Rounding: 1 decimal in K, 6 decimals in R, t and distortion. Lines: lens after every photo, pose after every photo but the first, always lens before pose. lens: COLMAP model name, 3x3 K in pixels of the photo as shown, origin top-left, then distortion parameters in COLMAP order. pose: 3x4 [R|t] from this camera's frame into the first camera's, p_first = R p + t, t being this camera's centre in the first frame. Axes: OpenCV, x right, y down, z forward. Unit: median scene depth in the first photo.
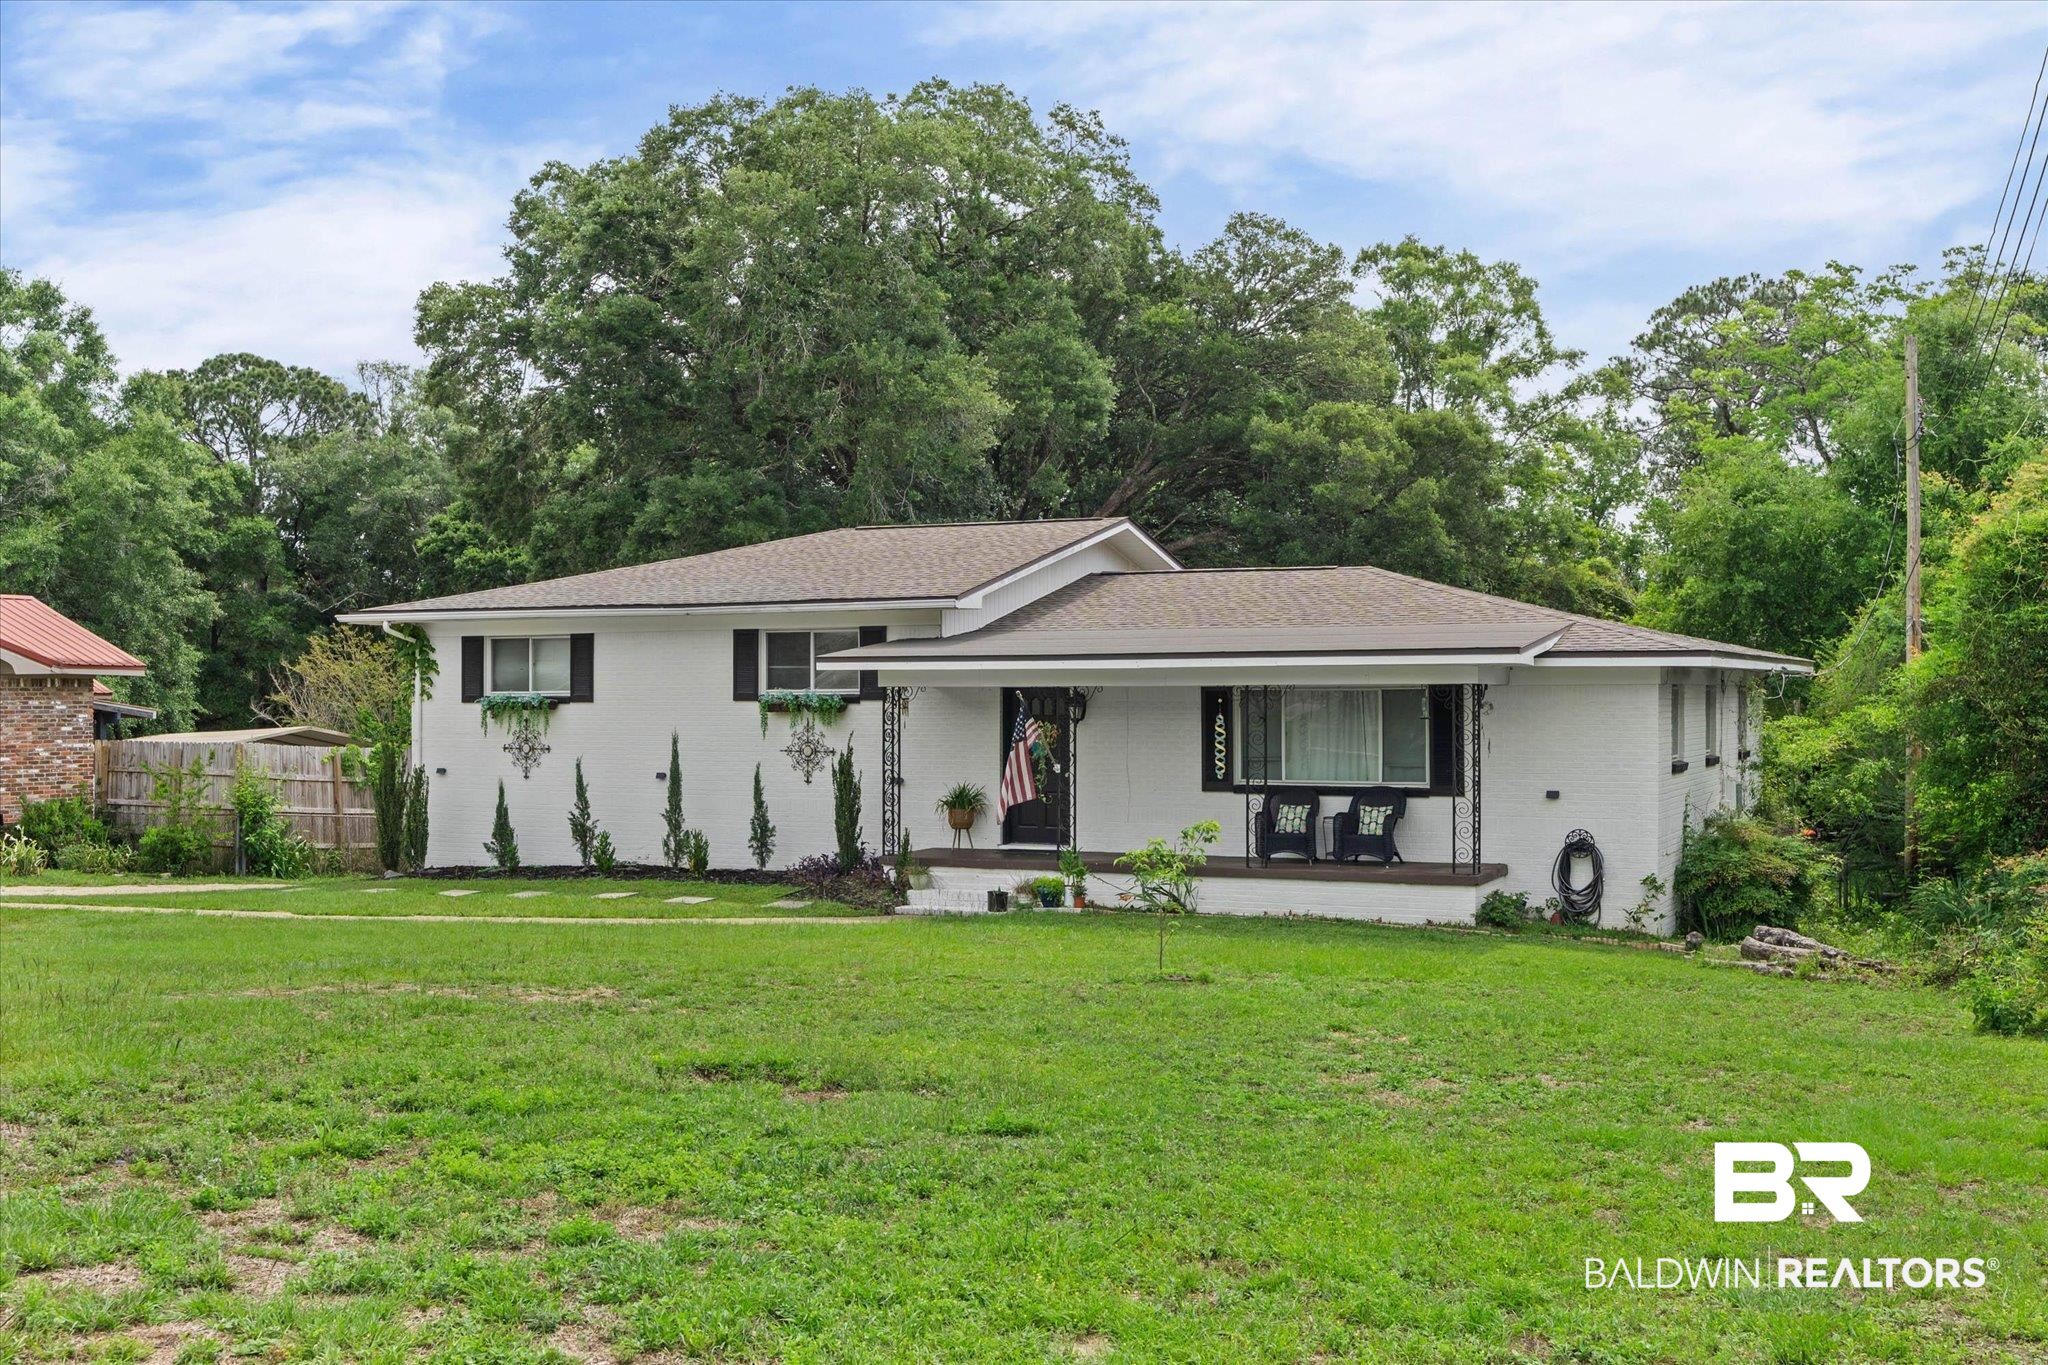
lens RADIAL K [[927.8, 0, 1020.8], [0, 927.8, 683.4], [0, 0, 1]] dist [-0.000650, 0.000183]
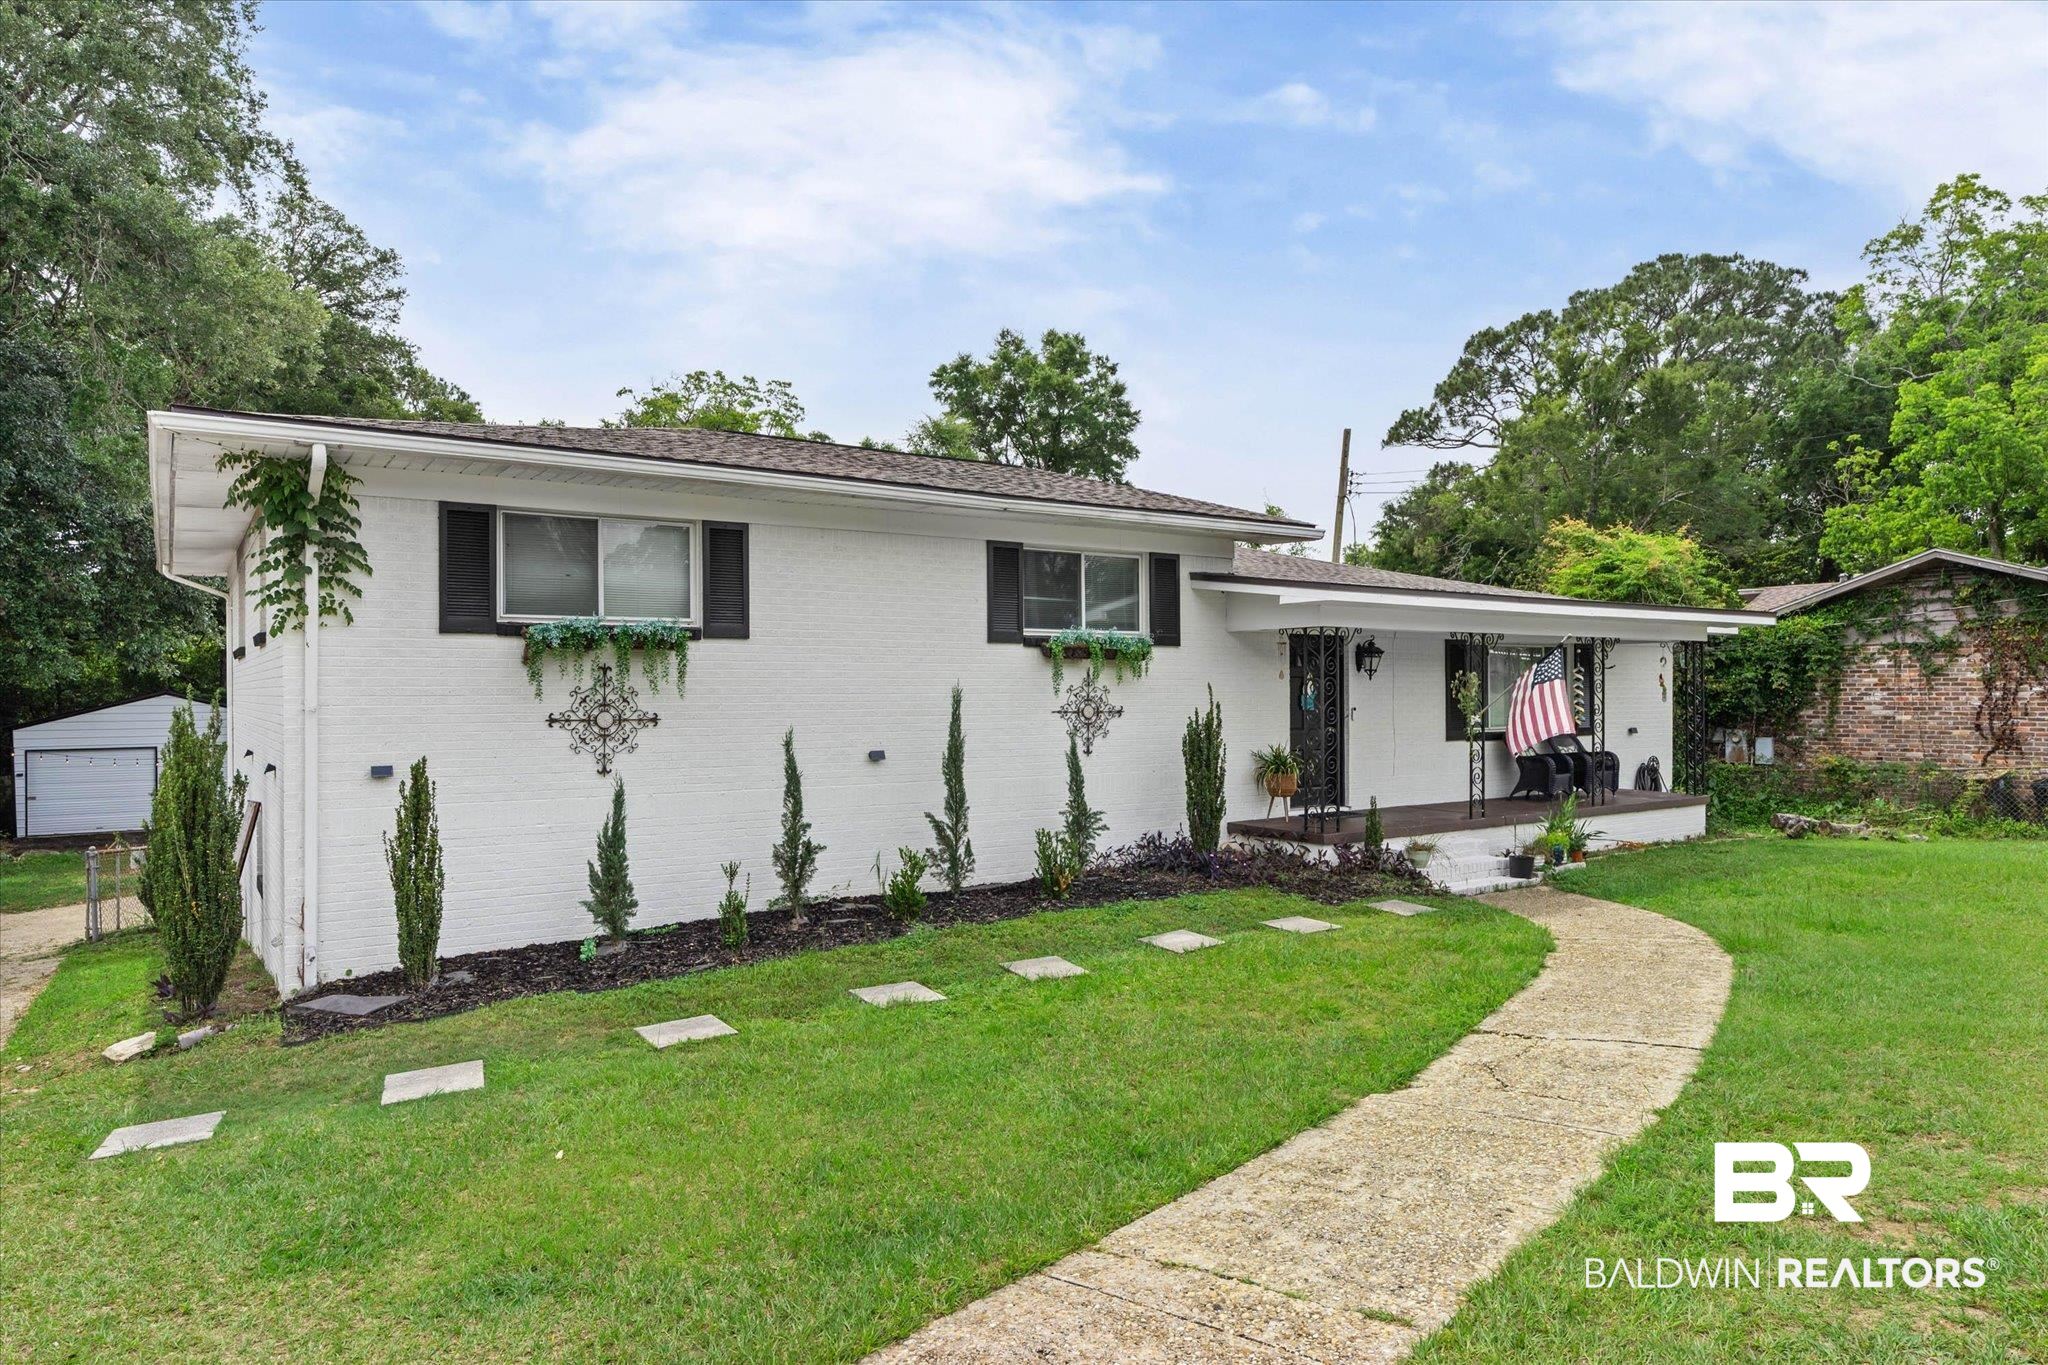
lens RADIAL K [[927.8, 0, 1020.8], [0, 927.8, 683.4], [0, 0, 1]] dist [-0.000650, 0.000183]
pose [[0.786797, 0.004040, 0.617198, -0.690157], [-0.008816, 0.999950, 0.004693, 0.044549], [-0.617148, -0.009133, 0.786794, 0.423361]]
